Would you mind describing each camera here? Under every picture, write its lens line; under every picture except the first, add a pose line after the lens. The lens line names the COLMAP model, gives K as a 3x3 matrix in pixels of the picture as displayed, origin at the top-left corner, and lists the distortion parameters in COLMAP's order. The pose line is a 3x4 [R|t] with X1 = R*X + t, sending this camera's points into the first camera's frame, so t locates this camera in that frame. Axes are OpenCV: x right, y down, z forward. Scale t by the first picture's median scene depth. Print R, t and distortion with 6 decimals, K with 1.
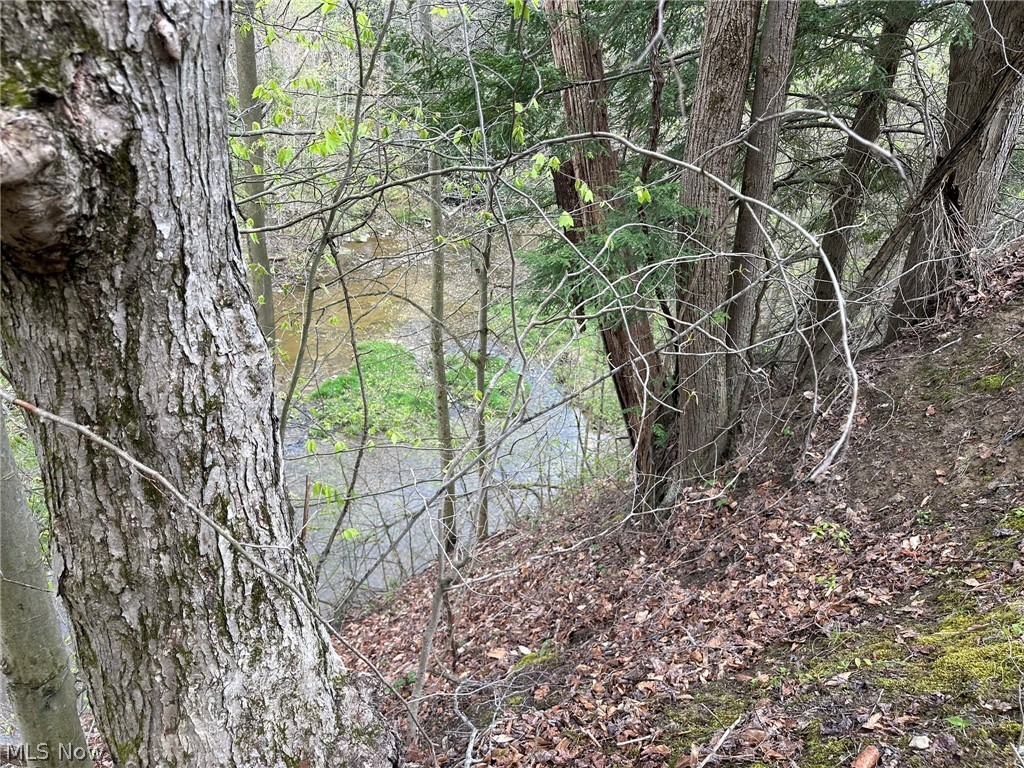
lens RADIAL K [[706.8, 0, 512.0], [0, 706.8, 384.0], [0, 0, 1]] dist [0.015088, -0.019605]
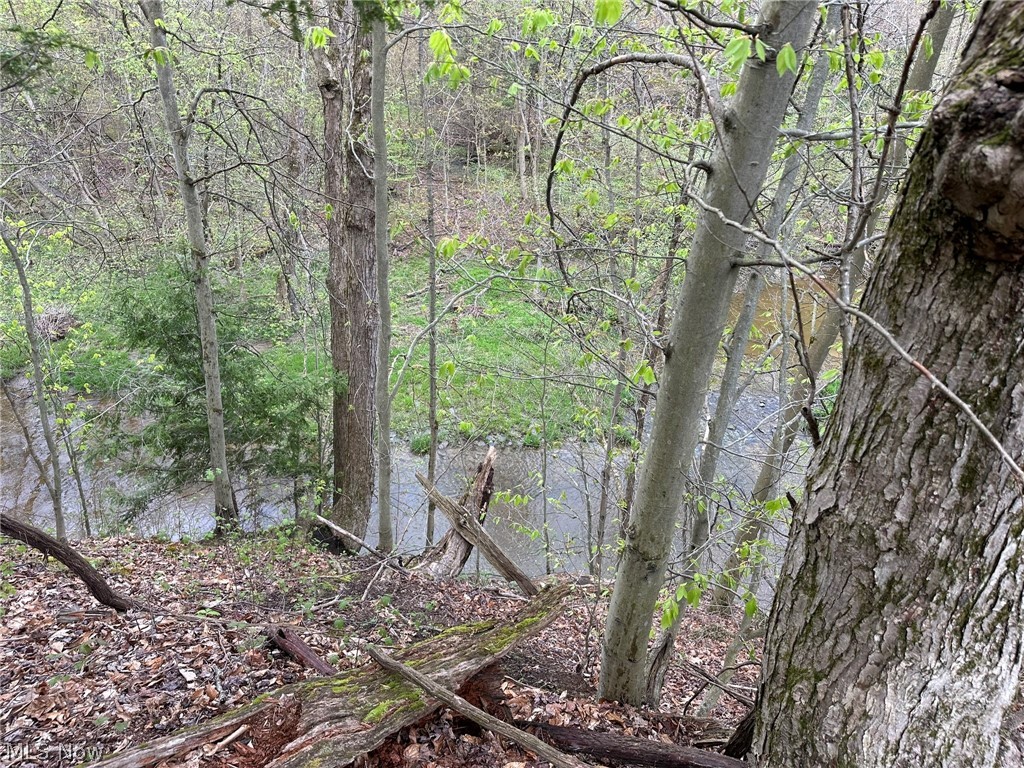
lens RADIAL K [[706.8, 0, 512.0], [0, 706.8, 384.0], [0, 0, 1]] dist [0.015088, -0.019605]
pose [[0.749577, 0.347978, -0.563068, -0.436319], [-0.333580, 0.933332, 0.132729, 0.097911], [0.571716, 0.088338, 0.815682, -0.218764]]
